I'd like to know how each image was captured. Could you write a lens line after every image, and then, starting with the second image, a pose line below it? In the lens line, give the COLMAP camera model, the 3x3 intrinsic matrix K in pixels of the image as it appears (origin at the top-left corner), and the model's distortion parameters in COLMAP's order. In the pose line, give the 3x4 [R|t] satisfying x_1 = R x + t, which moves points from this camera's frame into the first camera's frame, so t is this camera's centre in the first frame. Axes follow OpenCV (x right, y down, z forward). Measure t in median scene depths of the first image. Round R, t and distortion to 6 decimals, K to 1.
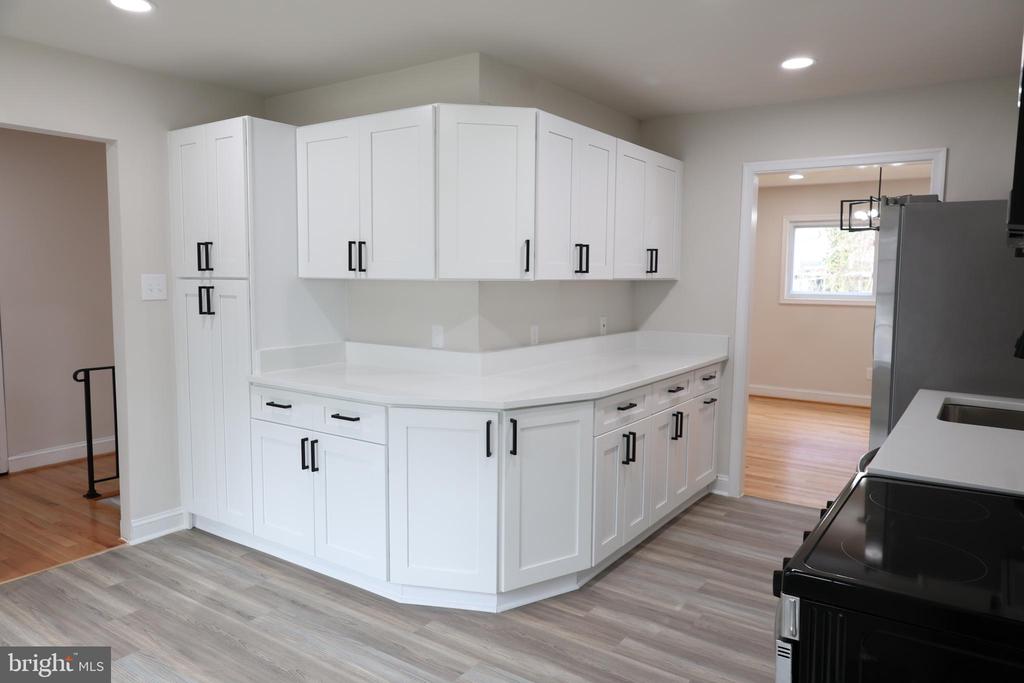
lens RADIAL K [[711.1, 0, 515.3], [0, 711.1, 322.0], [0, 0, 1]] dist [0.001878, 0.000794]
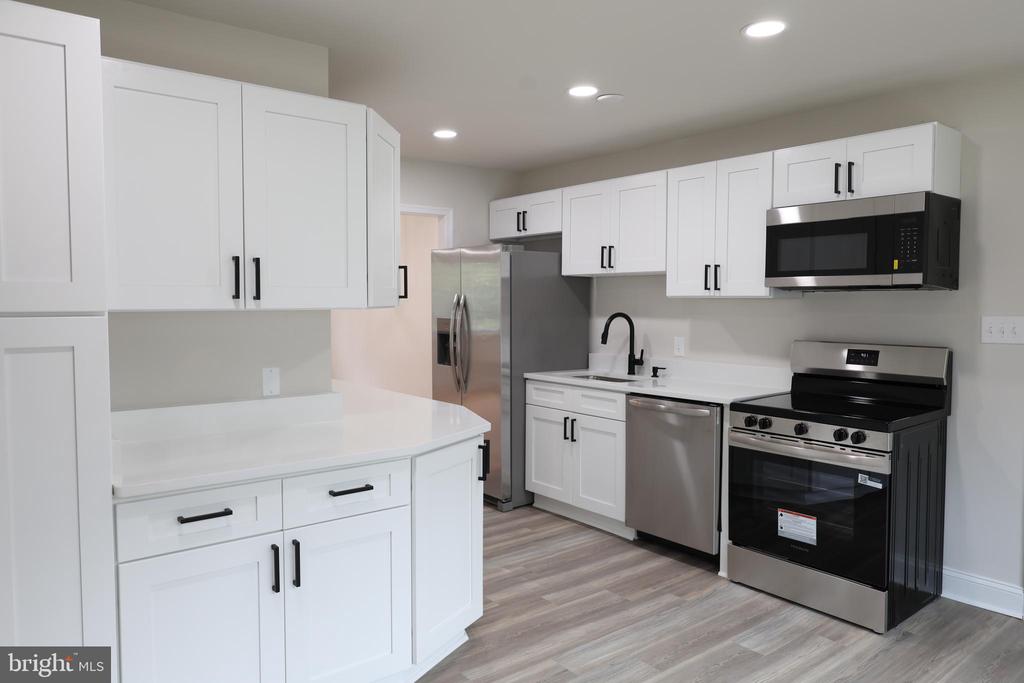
lens RADIAL K [[711.1, 0, 515.3], [0, 711.1, 322.0], [0, 0, 1]] dist [0.001878, 0.000794]
pose [[0.315797, -0.052158, 0.947392, -0.941041], [0.087961, 0.995797, 0.025503, -0.050143], [-0.944741, 0.075280, 0.319058, 0.605694]]
